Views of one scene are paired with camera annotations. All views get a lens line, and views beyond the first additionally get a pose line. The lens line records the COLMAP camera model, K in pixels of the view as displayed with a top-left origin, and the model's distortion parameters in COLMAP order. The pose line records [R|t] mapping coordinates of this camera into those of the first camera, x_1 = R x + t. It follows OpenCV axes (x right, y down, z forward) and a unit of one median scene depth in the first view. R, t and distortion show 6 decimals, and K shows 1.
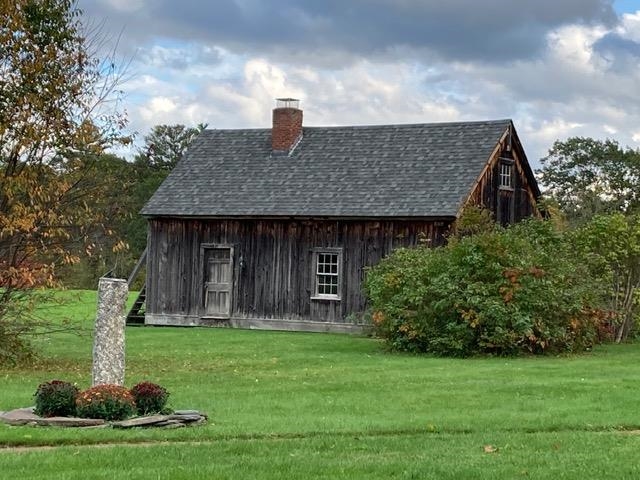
lens RADIAL K [[1643.9, 0, 320.0], [0, 1643.9, 240.0], [0, 0, 1]] dist [0.020251, 0.047298]
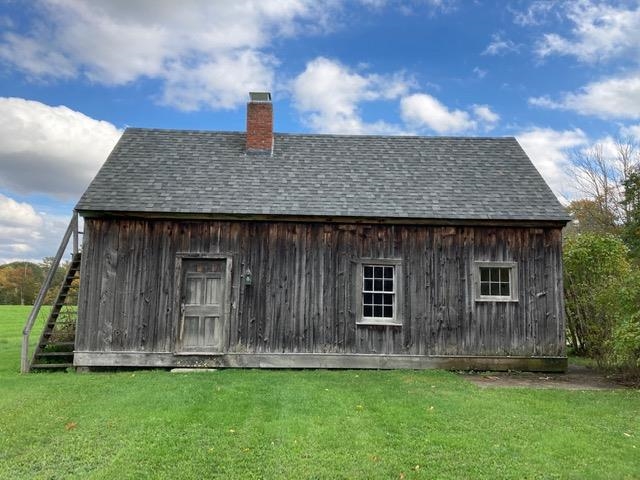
lens RADIAL K [[379.0, 0, 320.0], [0, 379.0, 240.0], [0, 0, 1]] dist [0.033836, -0.062330]
pose [[0.817796, 0.023938, 0.575010, -0.121127], [-0.007242, 0.999484, -0.031309, 0.001679], [-0.575463, 0.021440, 0.817547, 0.846067]]
